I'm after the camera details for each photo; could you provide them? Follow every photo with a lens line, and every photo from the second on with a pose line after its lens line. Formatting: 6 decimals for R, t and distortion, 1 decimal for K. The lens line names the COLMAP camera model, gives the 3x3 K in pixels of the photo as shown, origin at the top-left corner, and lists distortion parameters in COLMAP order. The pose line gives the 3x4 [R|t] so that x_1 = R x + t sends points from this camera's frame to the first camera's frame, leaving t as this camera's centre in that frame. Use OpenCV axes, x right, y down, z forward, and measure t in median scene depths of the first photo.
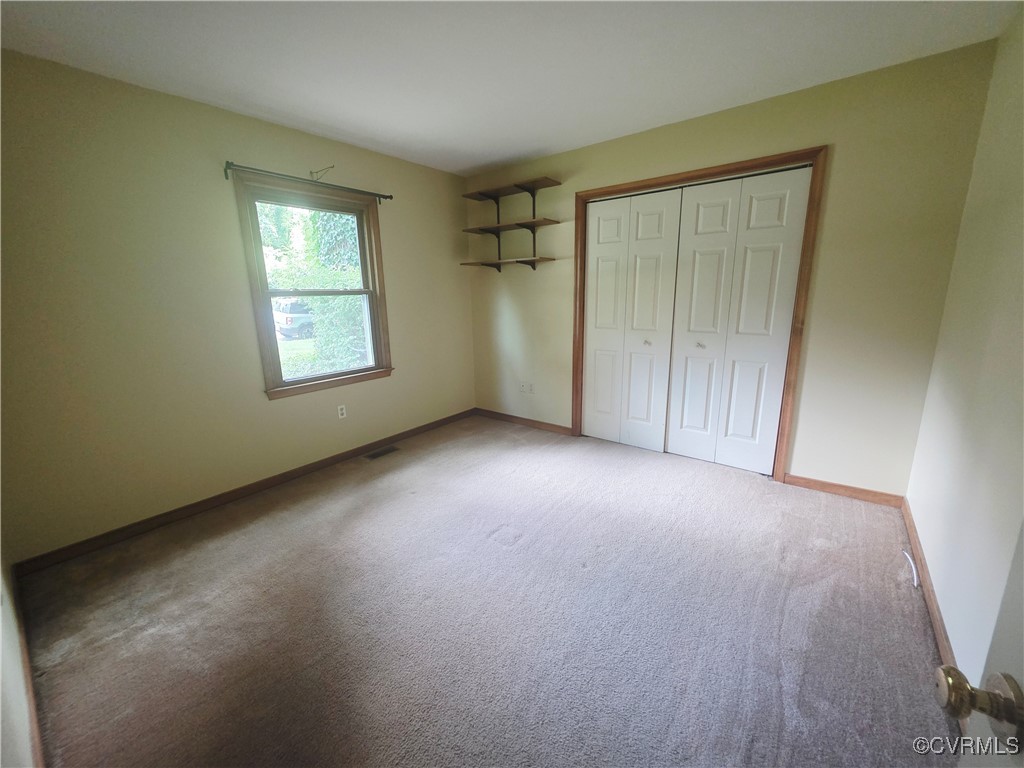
lens RADIAL K [[407.5, 0, 512.0], [0, 407.5, 384.0], [0, 0, 1]] dist [-0.000775, -0.000062]
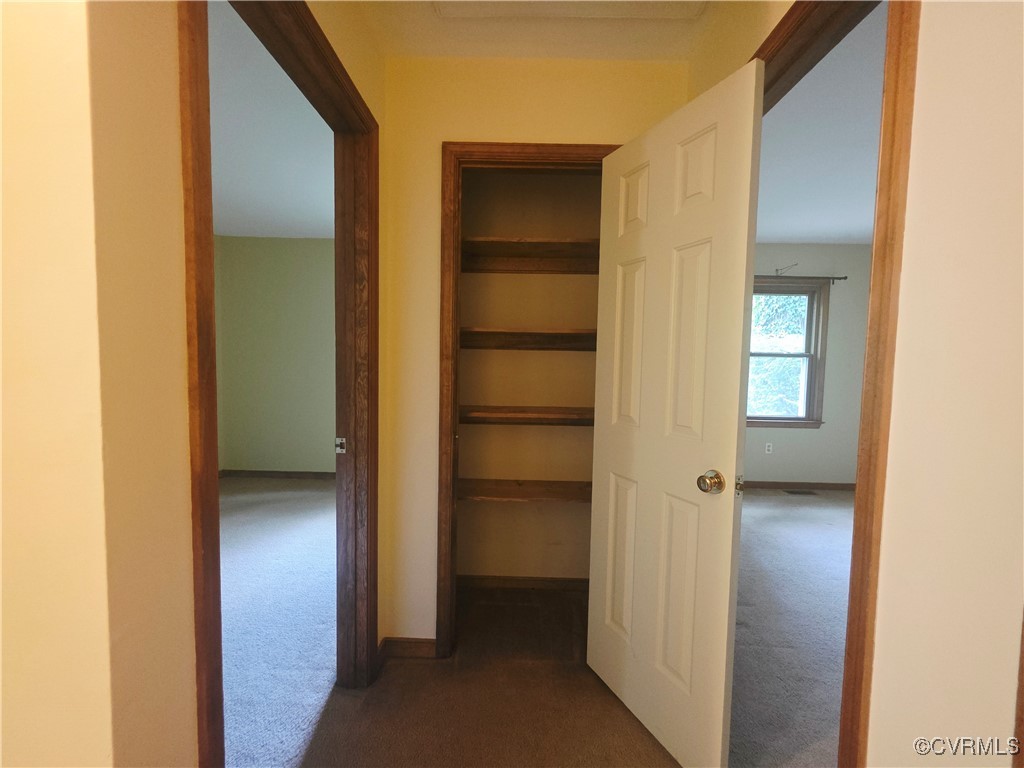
lens RADIAL K [[407.5, 0, 512.0], [0, 407.5, 384.0], [0, 0, 1]] dist [-0.000775, -0.000062]
pose [[0.597537, 0.080033, -0.797837, 0.089218], [-0.206542, 0.976793, -0.056704, 0.105759], [0.774784, 0.198669, 0.600200, -0.385427]]
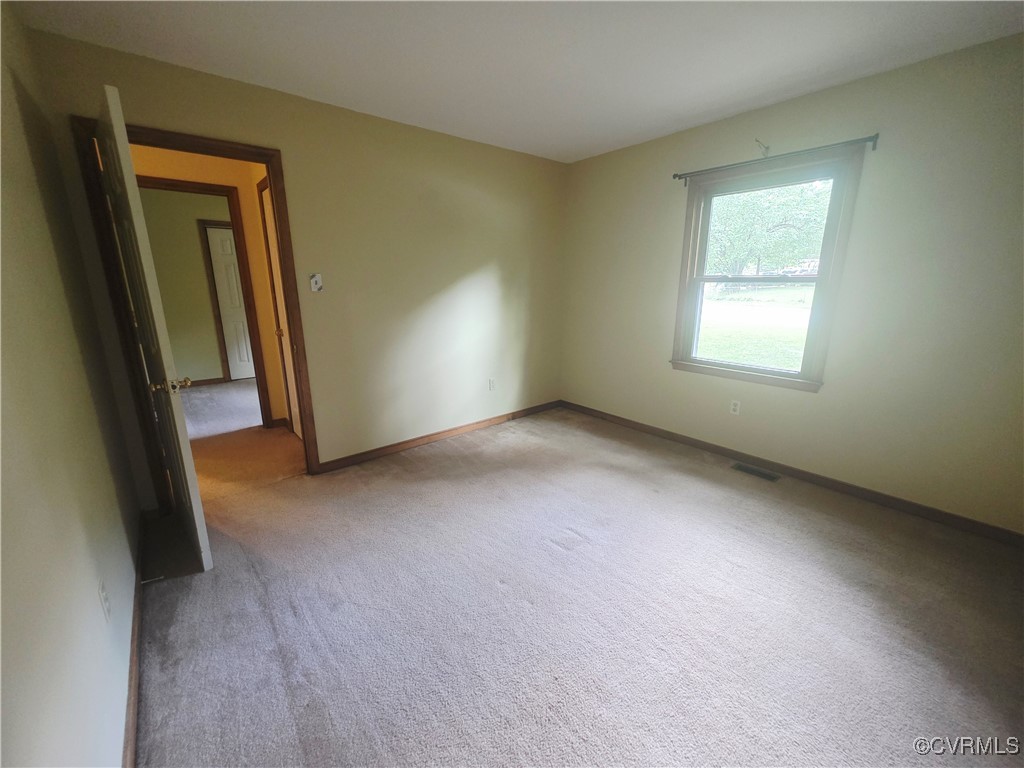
lens RADIAL K [[407.5, 0, 512.0], [0, 407.5, 384.0], [0, 0, 1]] dist [-0.000775, -0.000062]
pose [[-0.214282, 0.258834, -0.941854, 0.548391], [-0.206503, 0.930452, 0.302682, -0.155713], [0.954694, 0.259355, -0.145929, 0.613974]]
